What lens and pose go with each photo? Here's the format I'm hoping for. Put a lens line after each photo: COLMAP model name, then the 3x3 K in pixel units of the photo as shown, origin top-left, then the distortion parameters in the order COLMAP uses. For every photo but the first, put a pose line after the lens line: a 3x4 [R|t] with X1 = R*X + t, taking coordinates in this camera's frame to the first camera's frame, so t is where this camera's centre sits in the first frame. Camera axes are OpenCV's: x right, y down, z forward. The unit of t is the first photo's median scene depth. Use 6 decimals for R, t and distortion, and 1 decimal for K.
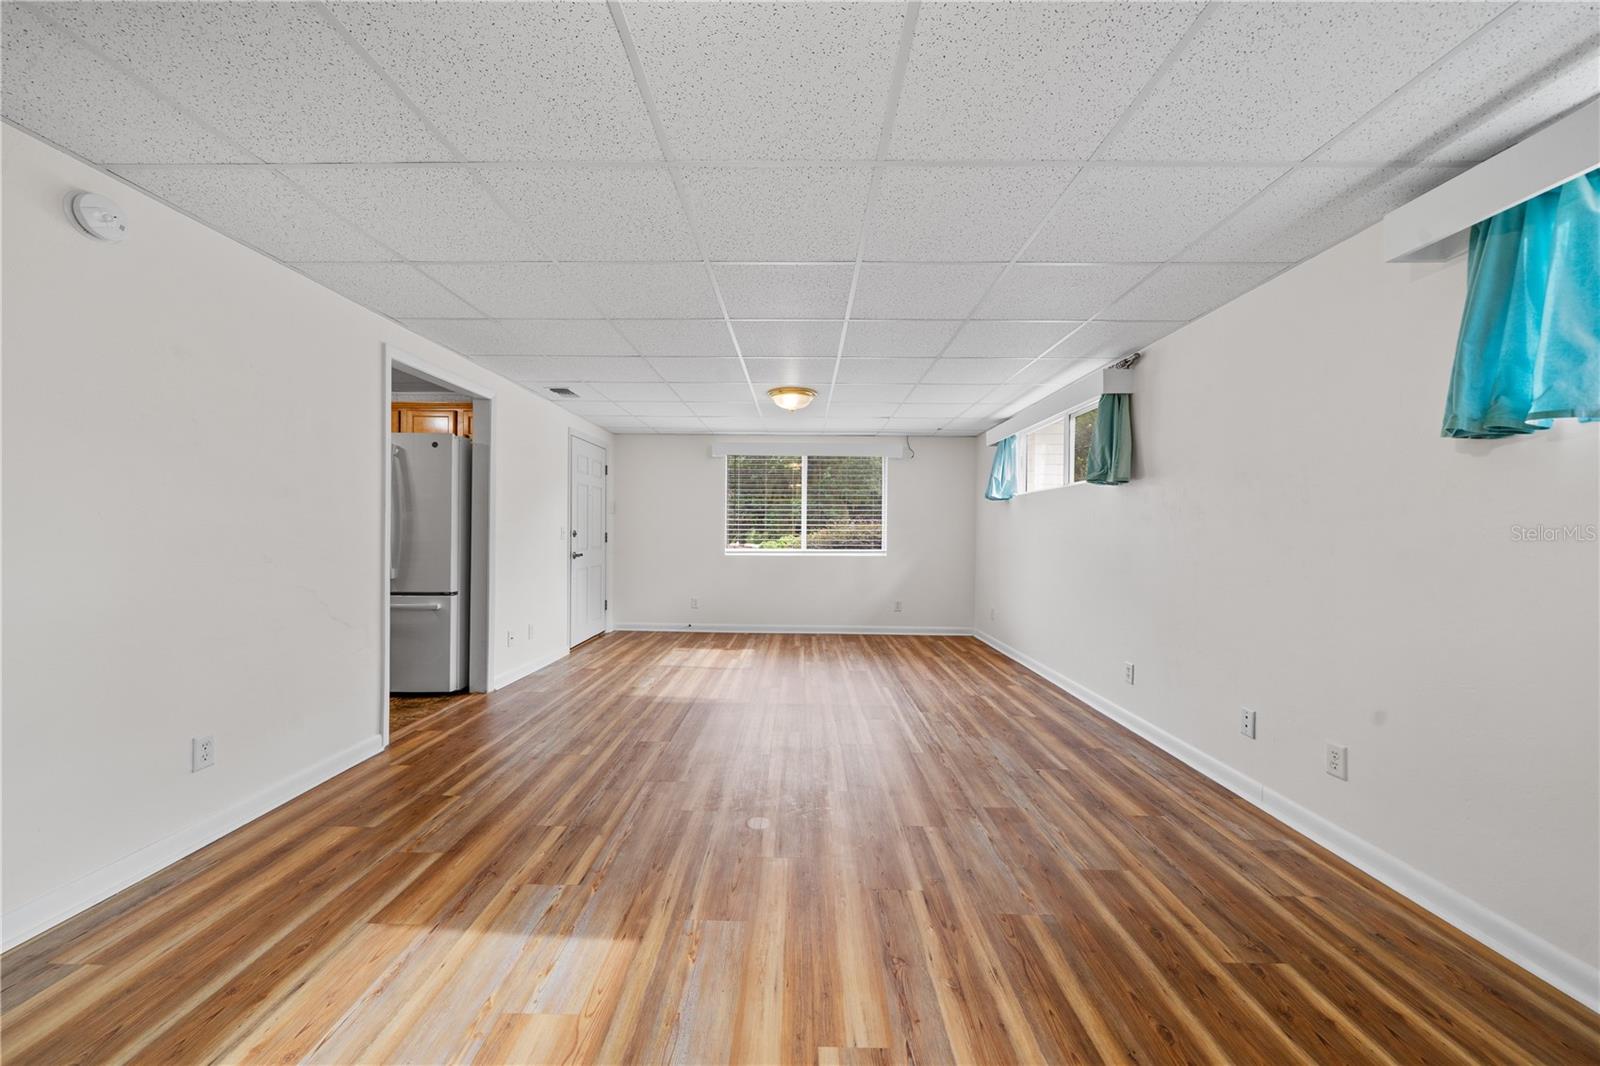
lens RADIAL K [[558.2, 0, 794.1], [0, 558.2, 529.0], [0, 0, 1]] dist [-0.006413, 0.000321]
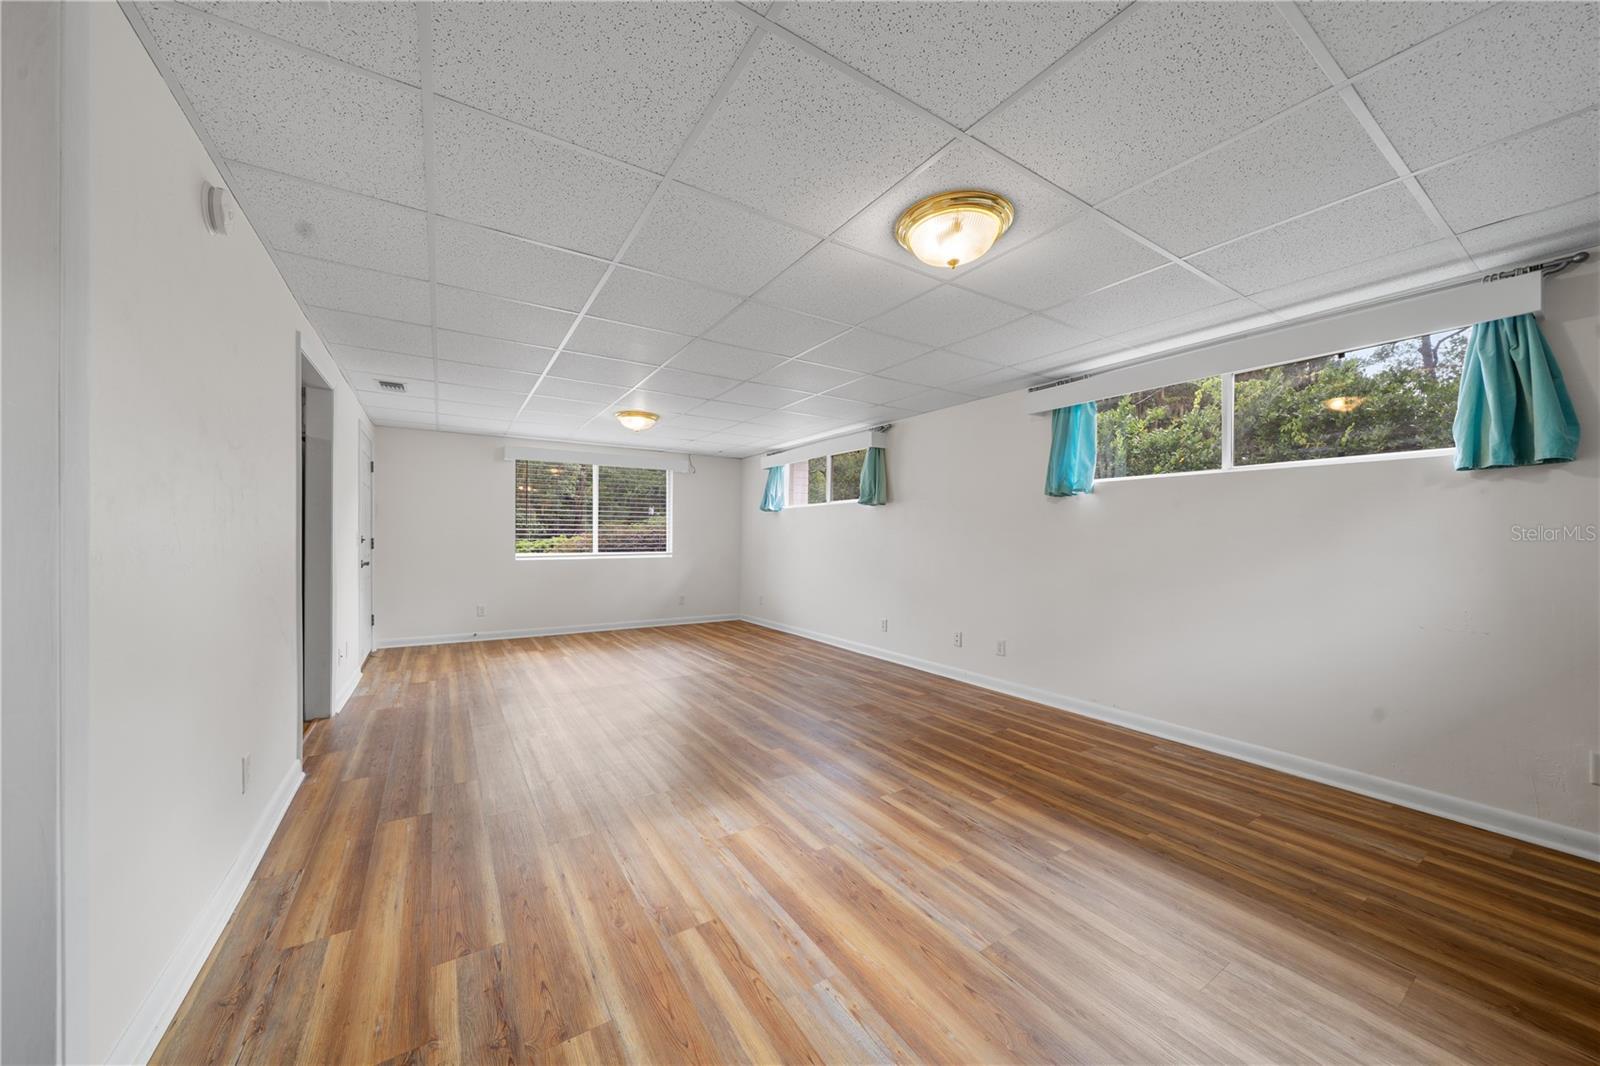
lens RADIAL K [[558.2, 0, 791.3], [0, 558.2, 537.6], [0, 0, 1]] dist [-0.006413, 0.000321]
pose [[0.834926, -0.004522, 0.550343, -0.515899], [-0.000368, 0.999961, 0.008776, -0.004044], [-0.550362, -0.007530, 0.834892, -0.188727]]
